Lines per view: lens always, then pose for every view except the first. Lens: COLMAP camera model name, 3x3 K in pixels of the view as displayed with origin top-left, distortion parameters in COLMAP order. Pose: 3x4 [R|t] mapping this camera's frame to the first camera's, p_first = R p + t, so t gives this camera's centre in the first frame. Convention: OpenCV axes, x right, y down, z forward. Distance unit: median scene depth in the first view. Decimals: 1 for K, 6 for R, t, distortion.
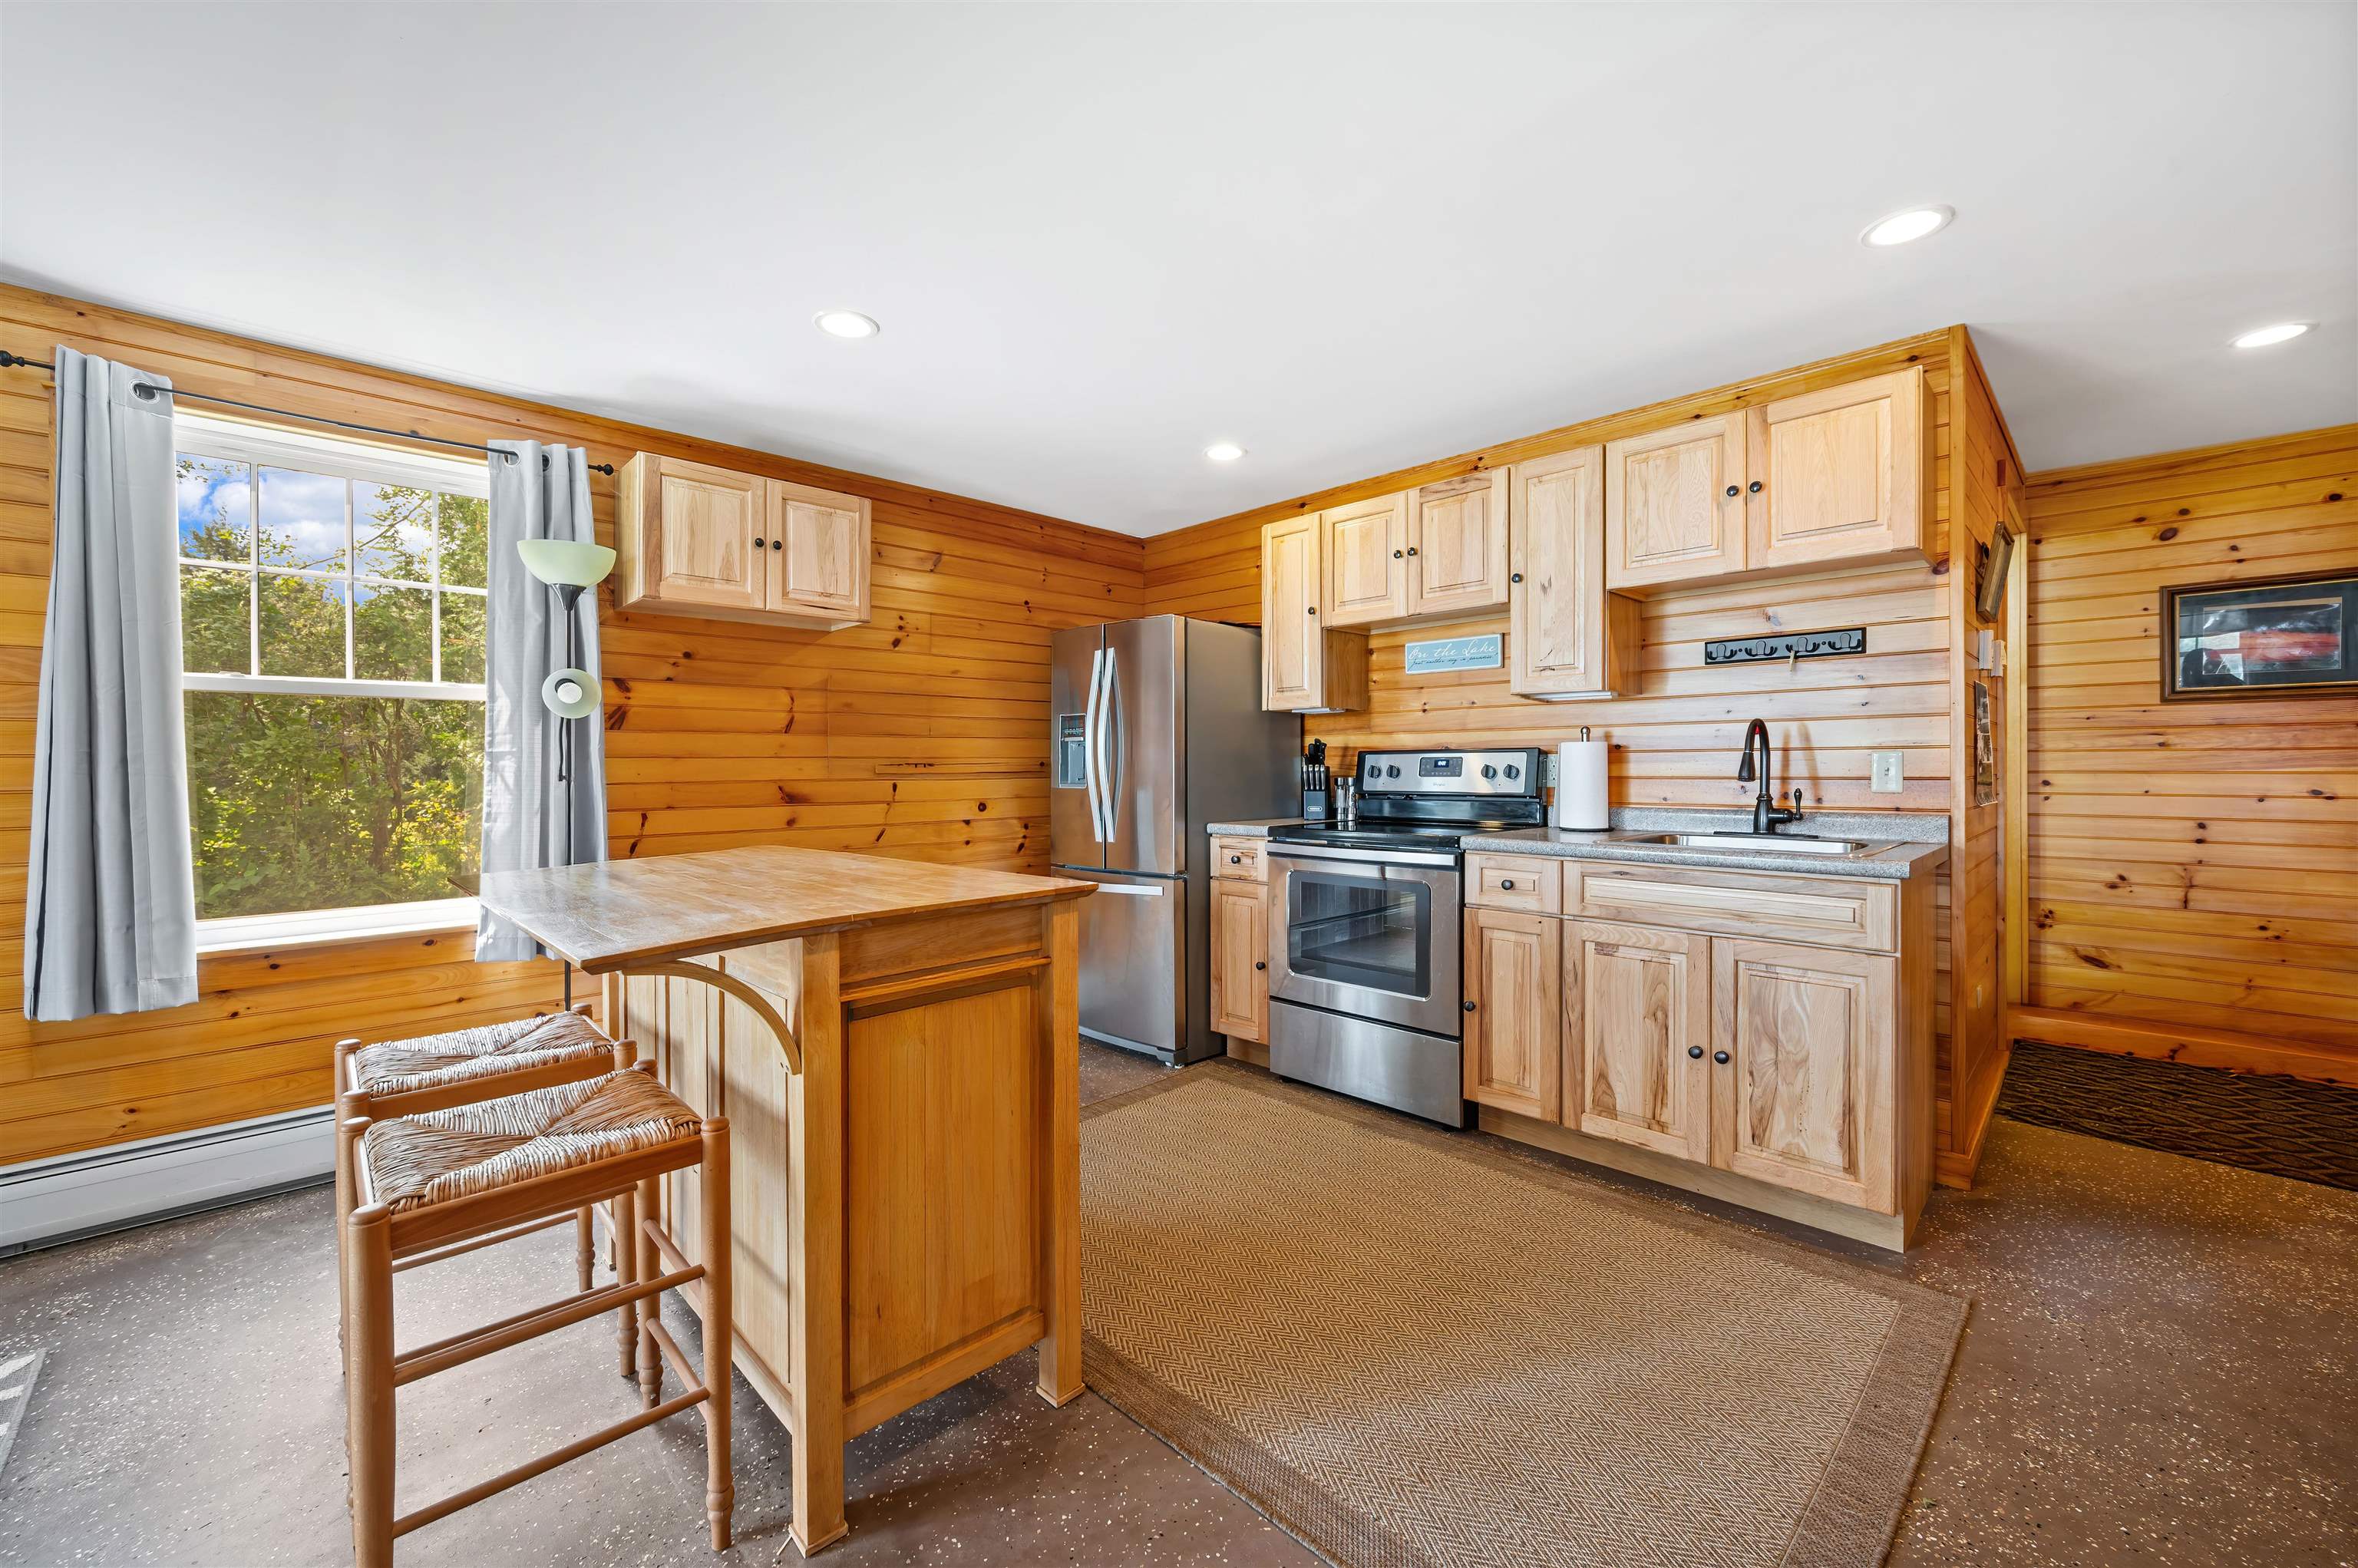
lens RADIAL K [[951.9, 0, 1159.7], [0, 951.9, 774.0], [0, 0, 1]] dist [0.001318, -0.000194]
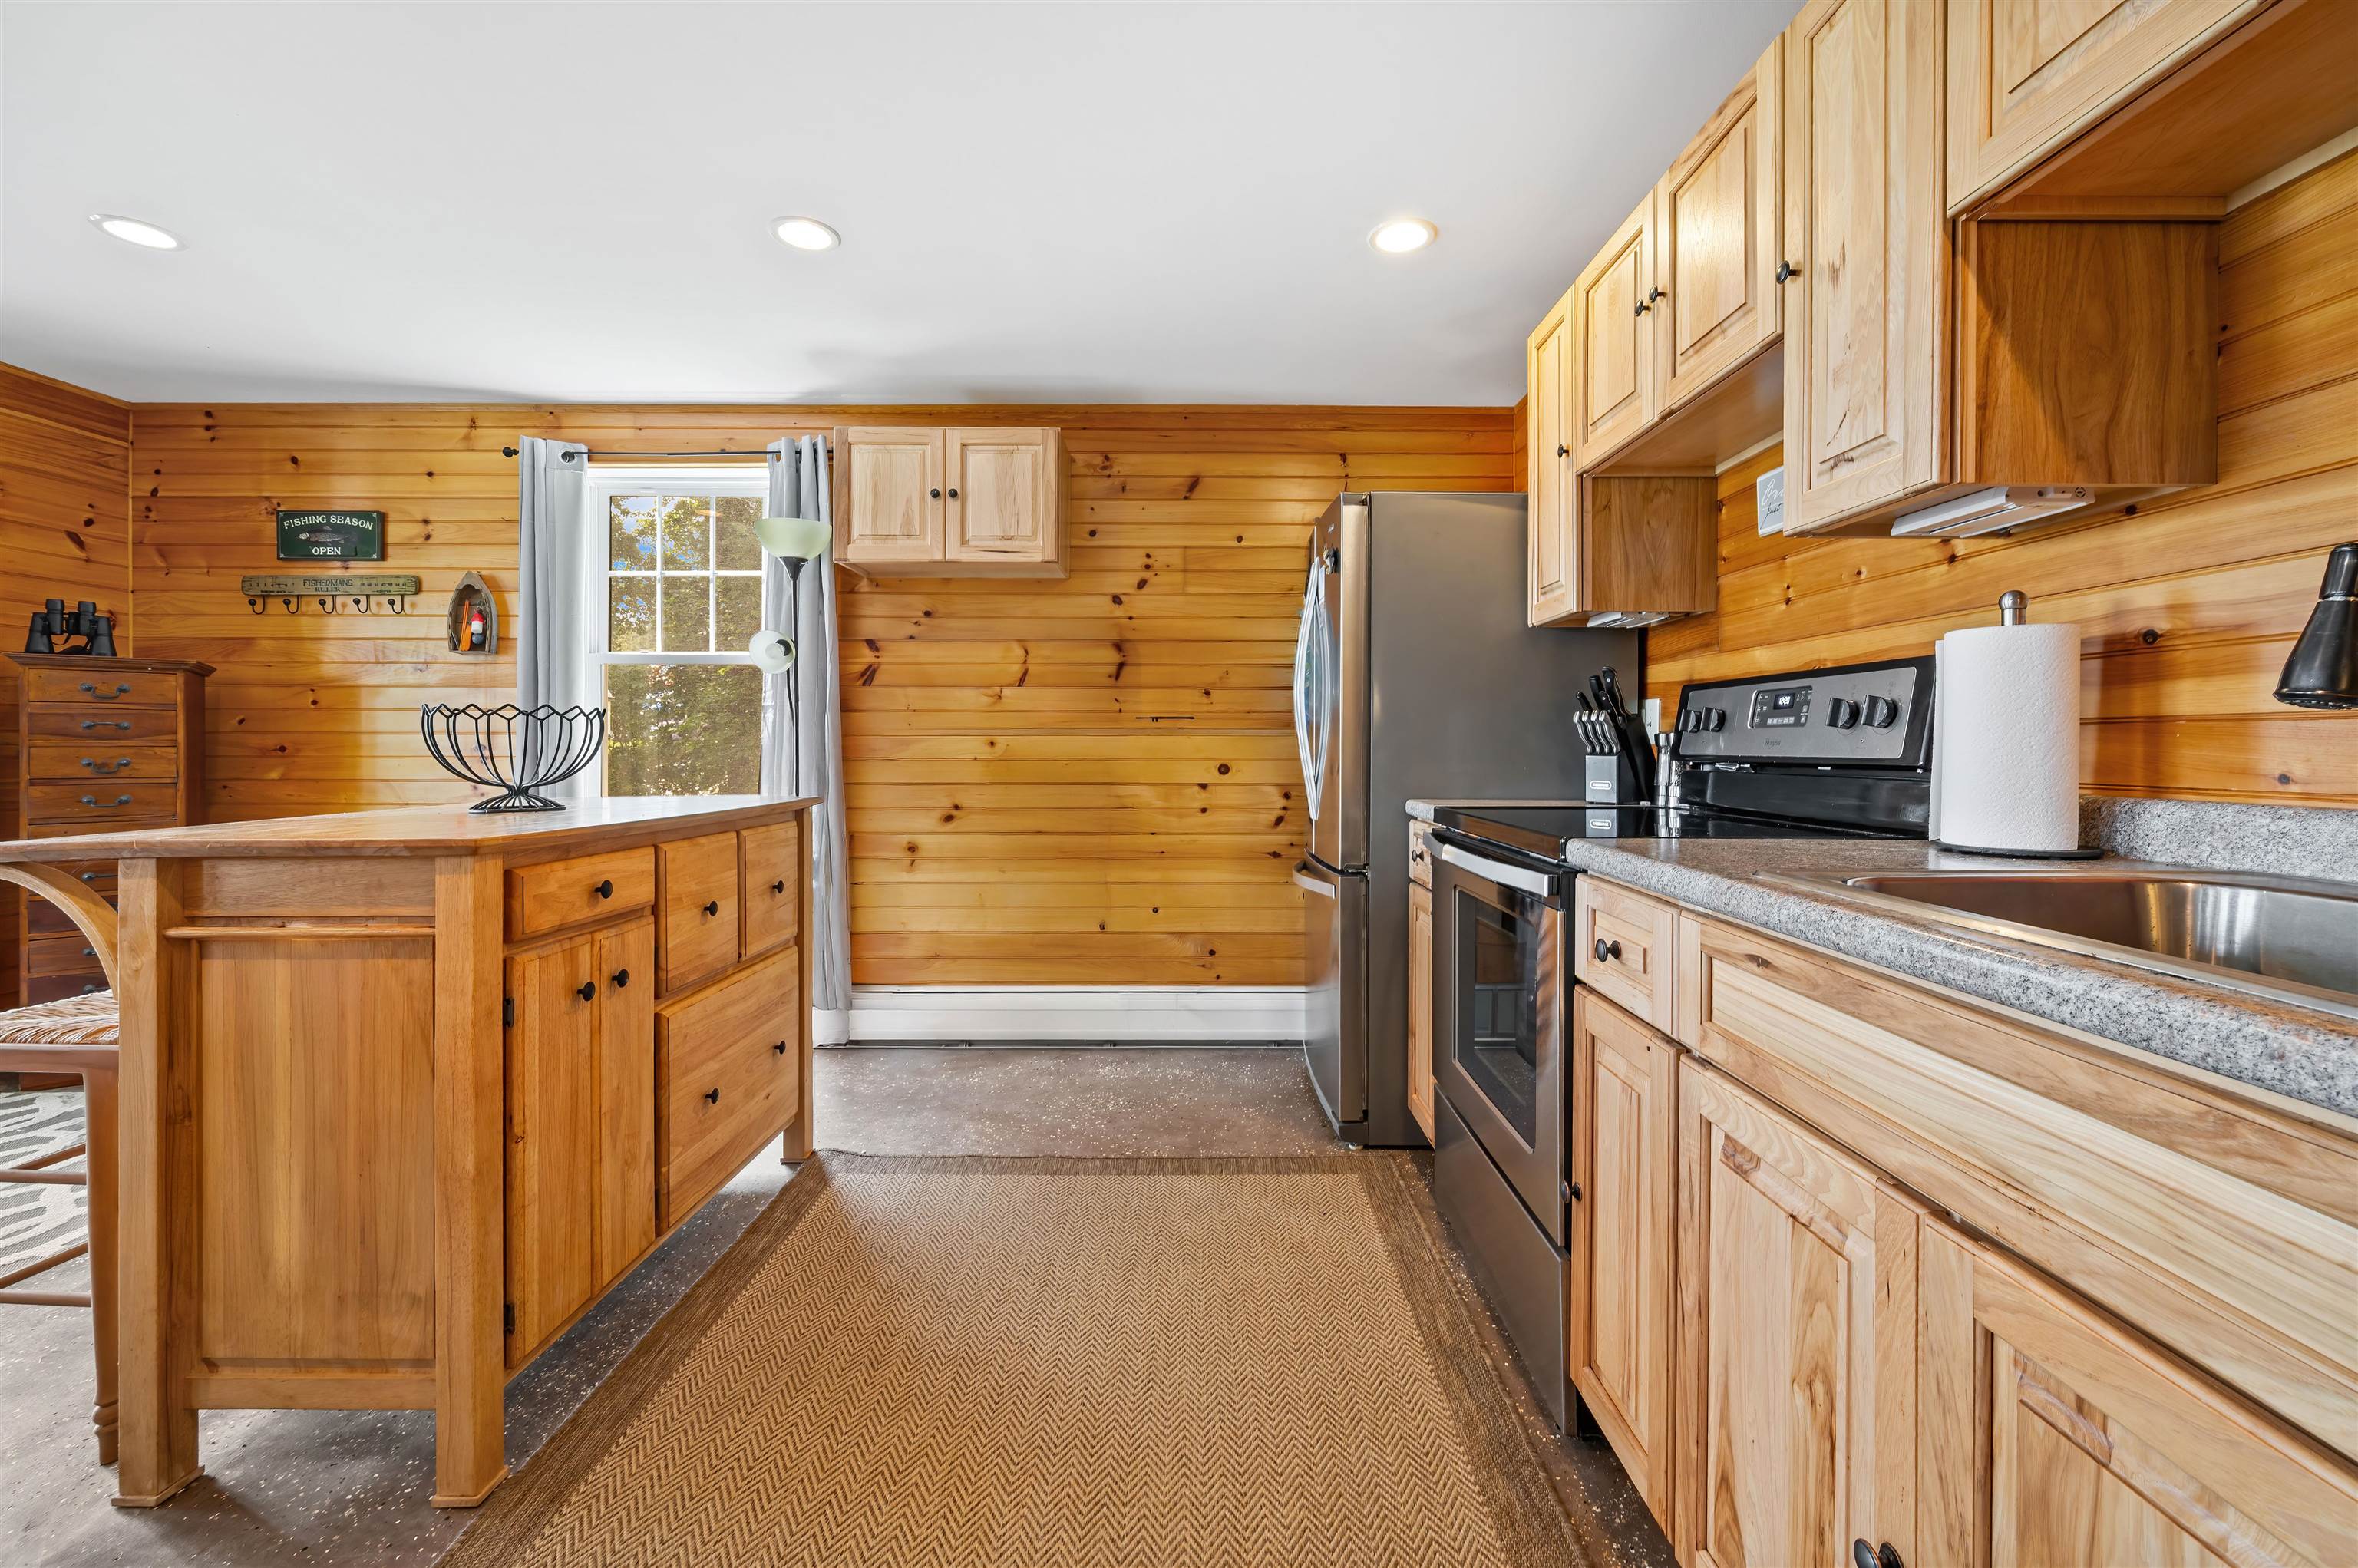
lens RADIAL K [[951.9, 0, 1207.3], [0, 951.9, 751.4], [0, 0, 1]] dist [0.001318, -0.000194]
pose [[0.717834, 0.012362, -0.696105, 0.464373], [-0.014055, 0.999896, 0.003264, 0.019834], [0.696072, 0.007440, 0.717933, 0.463394]]
